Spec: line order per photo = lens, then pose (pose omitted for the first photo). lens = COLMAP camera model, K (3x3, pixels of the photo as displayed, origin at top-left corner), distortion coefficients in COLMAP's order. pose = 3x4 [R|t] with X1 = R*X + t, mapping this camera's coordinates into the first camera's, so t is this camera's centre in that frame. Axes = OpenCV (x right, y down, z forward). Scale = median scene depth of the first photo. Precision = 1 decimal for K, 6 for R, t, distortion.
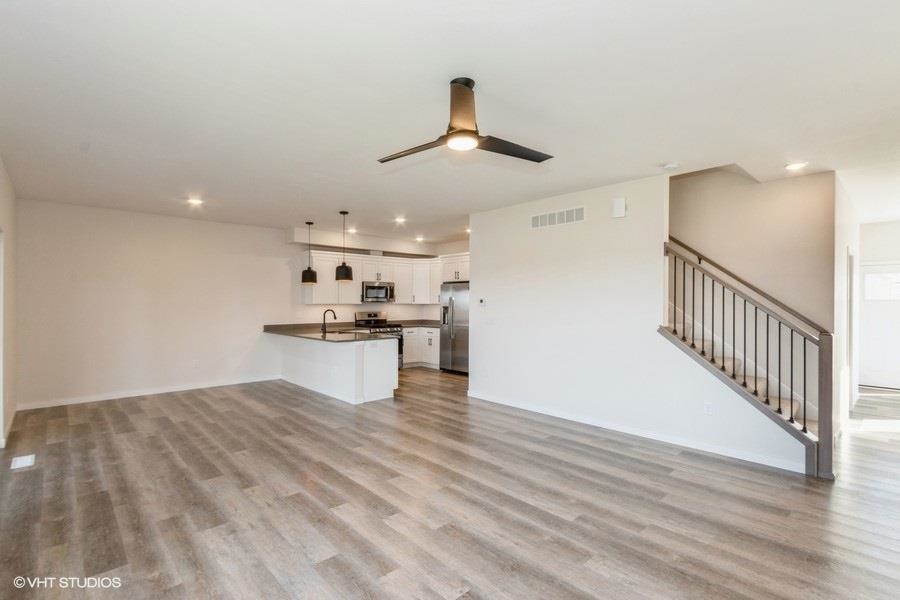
lens RADIAL K [[423.9, 0, 438.3], [0, 423.9, 301.8], [0, 0, 1]] dist [0.002524, 0.000561]
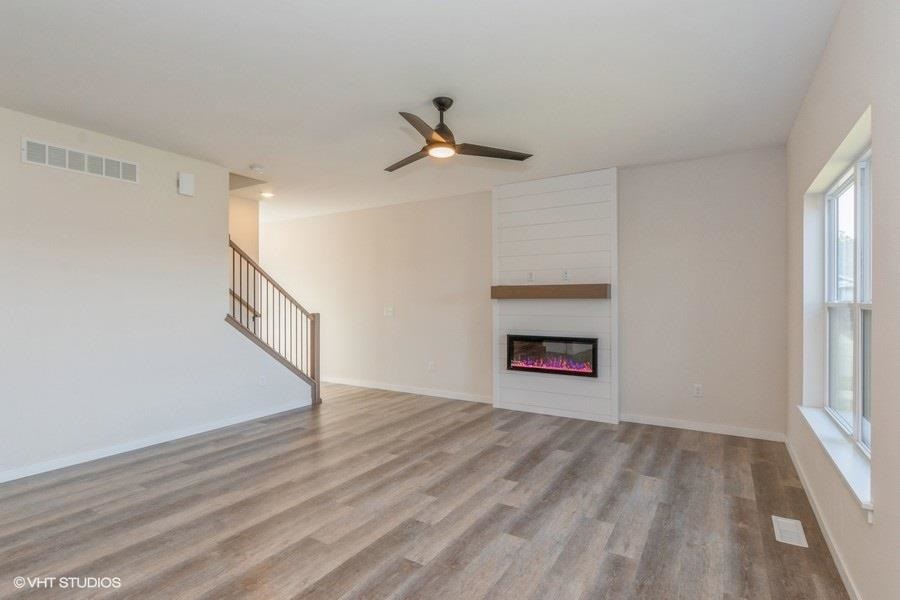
lens RADIAL K [[455.1, 0, 450.0], [0, 455.1, 300.0], [0, 0, 1]] dist [-0.001256, -0.000237]
pose [[-0.288567, -0.001061, 0.957459, -0.891605], [0.002336, 0.999996, 0.001812, 0.027301], [-0.957457, 0.002760, -0.288563, 1.035442]]
